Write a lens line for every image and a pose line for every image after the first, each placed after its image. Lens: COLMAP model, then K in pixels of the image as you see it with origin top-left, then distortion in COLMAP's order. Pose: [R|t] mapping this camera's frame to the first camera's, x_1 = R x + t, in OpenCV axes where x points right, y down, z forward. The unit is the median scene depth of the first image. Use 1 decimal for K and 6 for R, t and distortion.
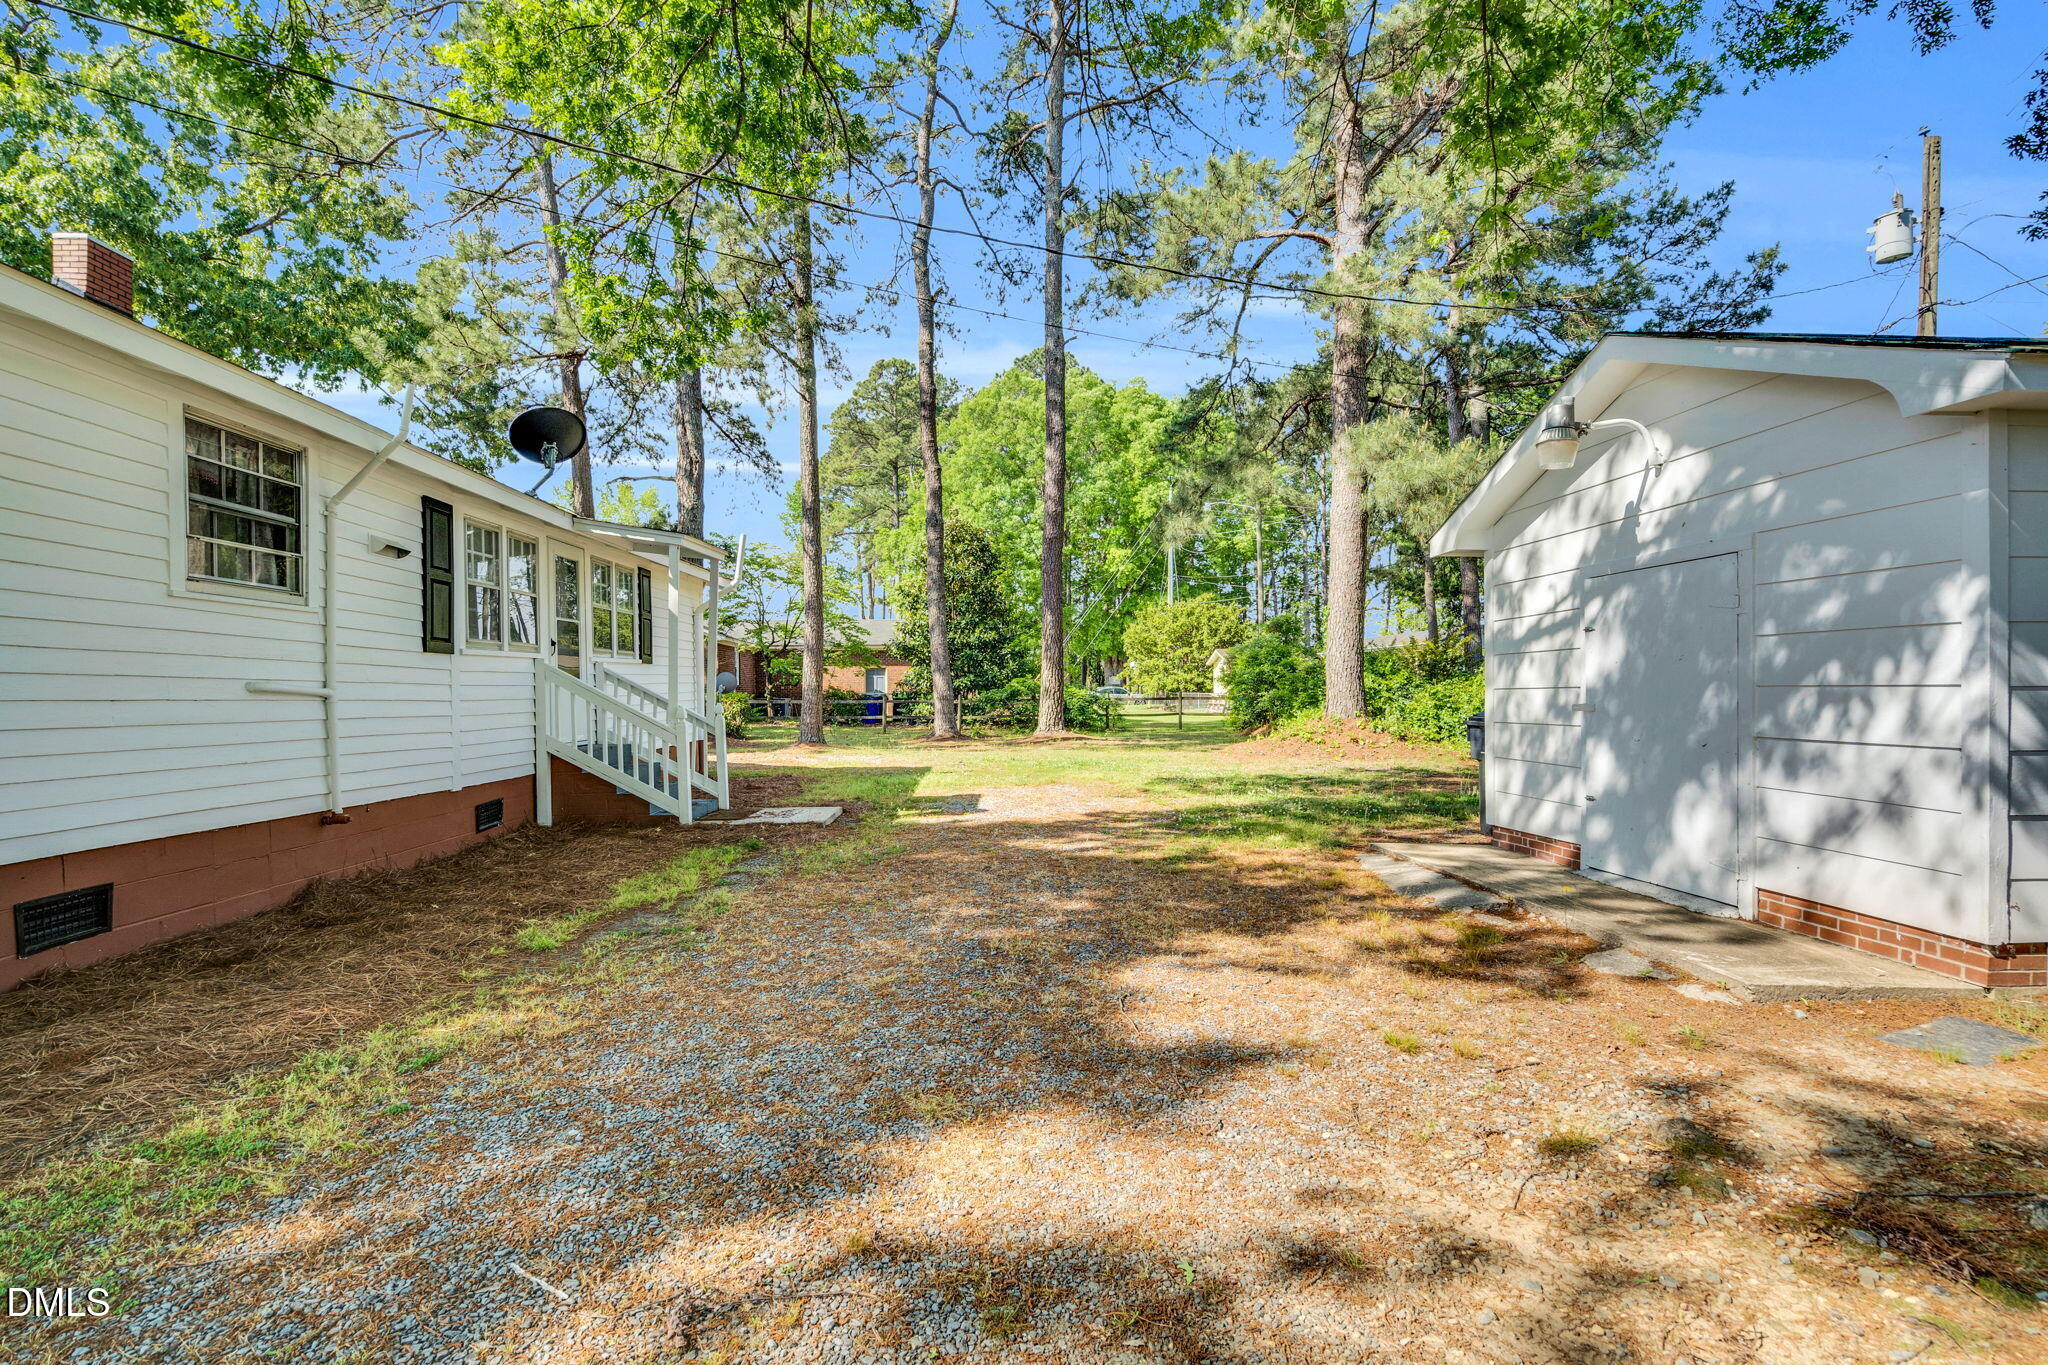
lens RADIAL K [[937.3, 0, 1024.3], [0, 937.3, 687.4], [0, 0, 1]] dist [0.000213, -0.000965]
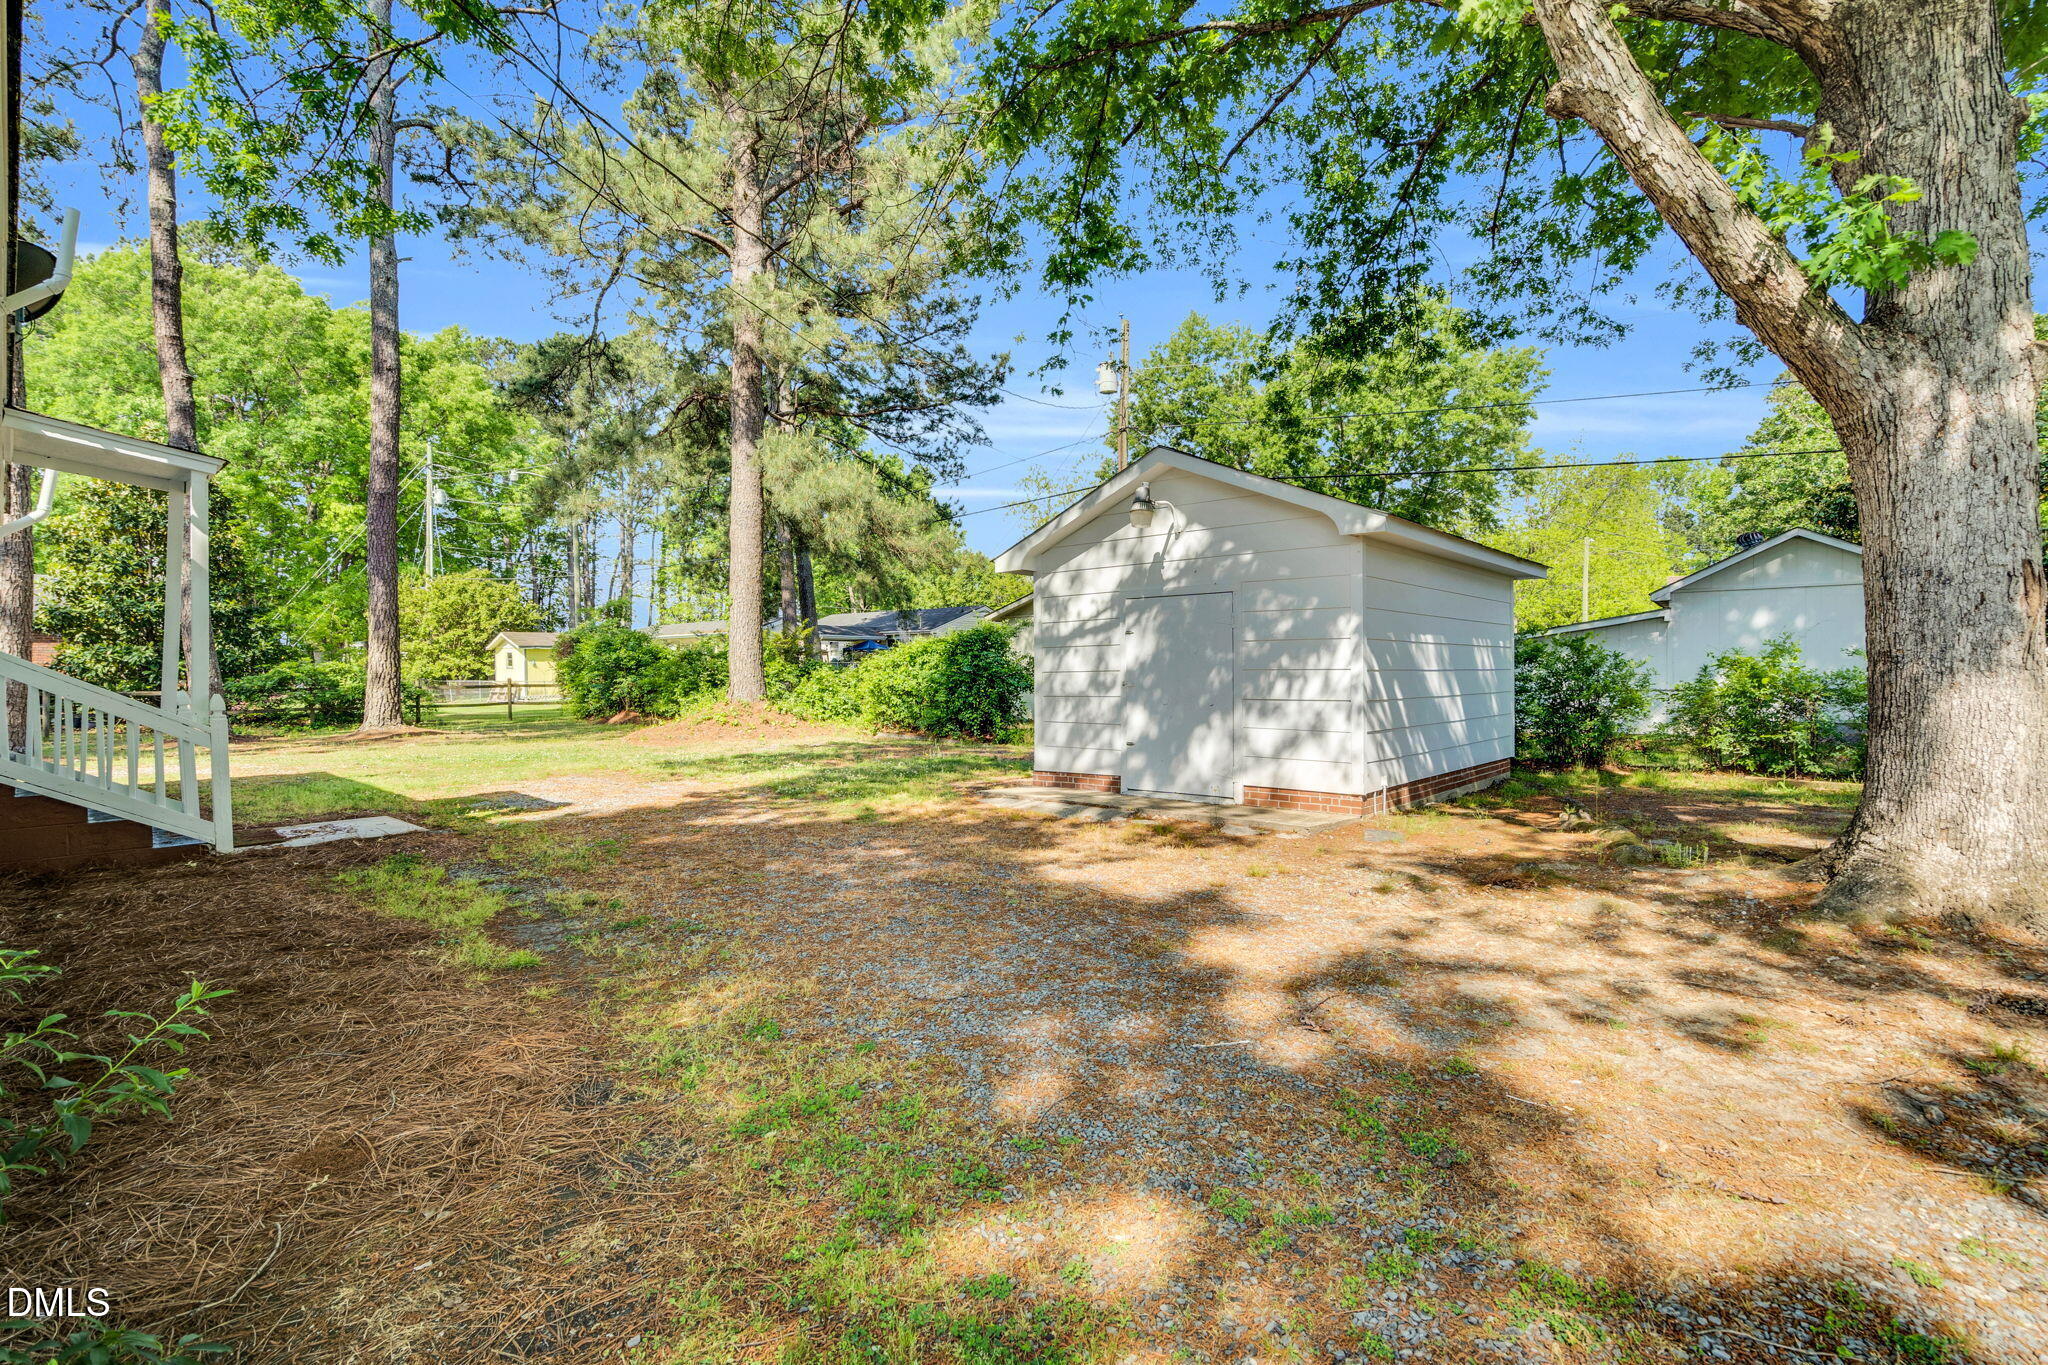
lens RADIAL K [[937.3, 0, 1032.5], [0, 937.3, 671.1], [0, 0, 1]] dist [0.000213, -0.000965]
pose [[0.702369, 0.002592, 0.711809, -0.555716], [0.000789, 0.999990, -0.004419, 0.007628], [-0.711813, 0.003665, 0.702359, 0.038540]]
